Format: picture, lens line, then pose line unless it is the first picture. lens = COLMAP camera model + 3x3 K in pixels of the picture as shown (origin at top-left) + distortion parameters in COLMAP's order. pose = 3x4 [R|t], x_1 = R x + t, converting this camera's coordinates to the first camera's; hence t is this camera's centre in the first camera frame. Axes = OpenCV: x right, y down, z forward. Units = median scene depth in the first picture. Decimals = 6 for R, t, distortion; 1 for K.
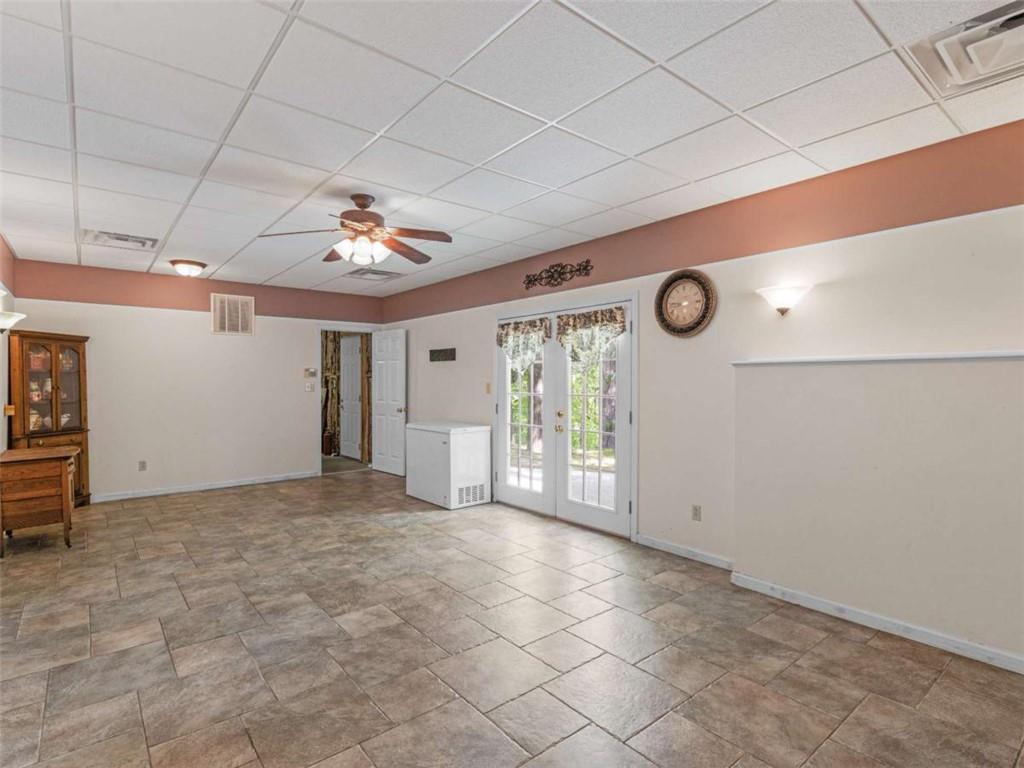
lens RADIAL K [[528.7, 0, 513.9], [0, 528.7, 383.5], [0, 0, 1]] dist [0.006545, 0.001441]
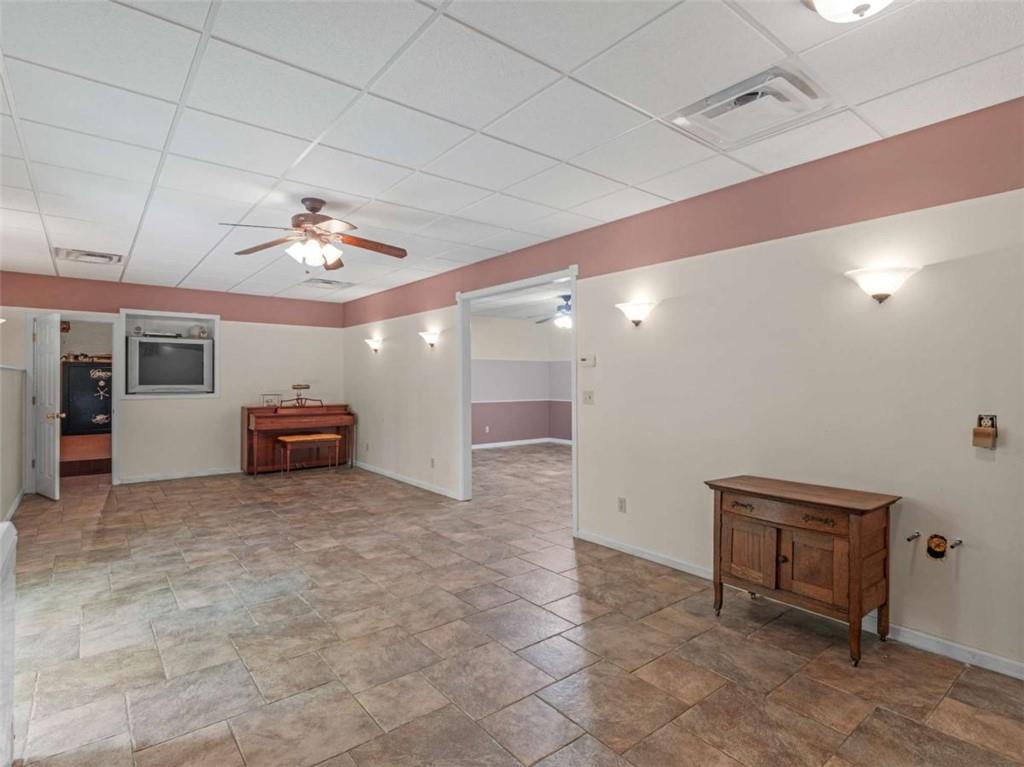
lens RADIAL K [[528.7, 0, 510.0], [0, 528.7, 382.8], [0, 0, 1]] dist [0.006545, 0.001441]
pose [[-0.999991, 0.003267, 0.002853, -0.646633], [0.003299, 0.999931, 0.011303, -0.010883], [-0.002816, 0.011313, -0.999932, 1.955040]]
